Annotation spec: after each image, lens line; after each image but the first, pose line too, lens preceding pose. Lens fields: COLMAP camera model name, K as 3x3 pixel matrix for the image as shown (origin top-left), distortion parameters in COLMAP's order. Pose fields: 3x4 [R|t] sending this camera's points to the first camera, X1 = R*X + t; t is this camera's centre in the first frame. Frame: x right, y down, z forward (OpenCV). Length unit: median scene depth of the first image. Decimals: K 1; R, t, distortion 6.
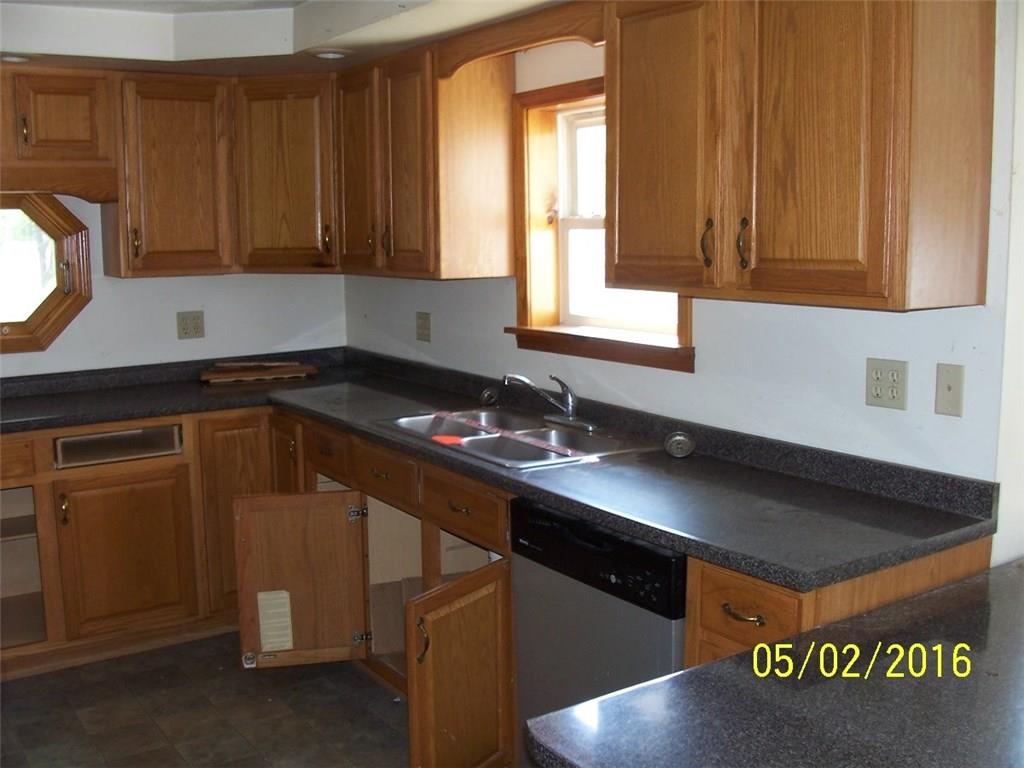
lens RADIAL K [[1094.2, 0, 508.5], [0, 1094.2, 377.9], [0, 0, 1]] dist [-0.080060, 0.000000]
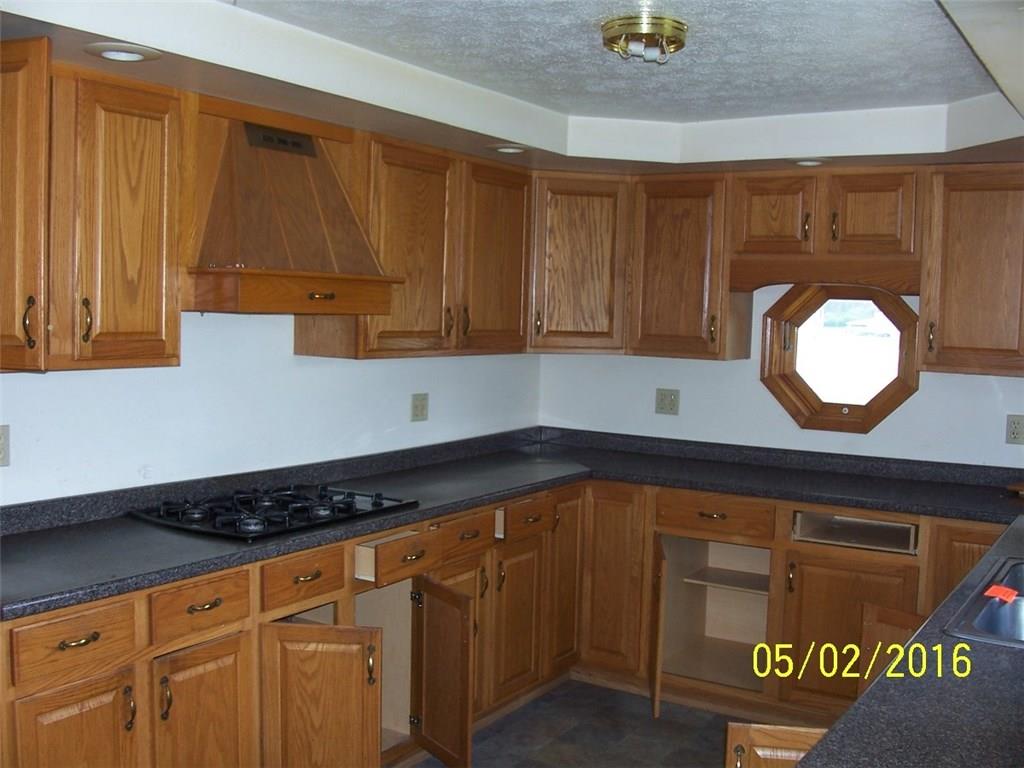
lens RADIAL K [[1094.2, 0, 508.3], [0, 1094.2, 388.7], [0, 0, 1]] dist [-0.080060, 0.000000]
pose [[0.416594, 0.089700, -0.904656, 0.401106], [-0.156419, 0.987352, 0.025869, -0.044387], [0.895535, 0.130729, 0.425356, 0.249539]]
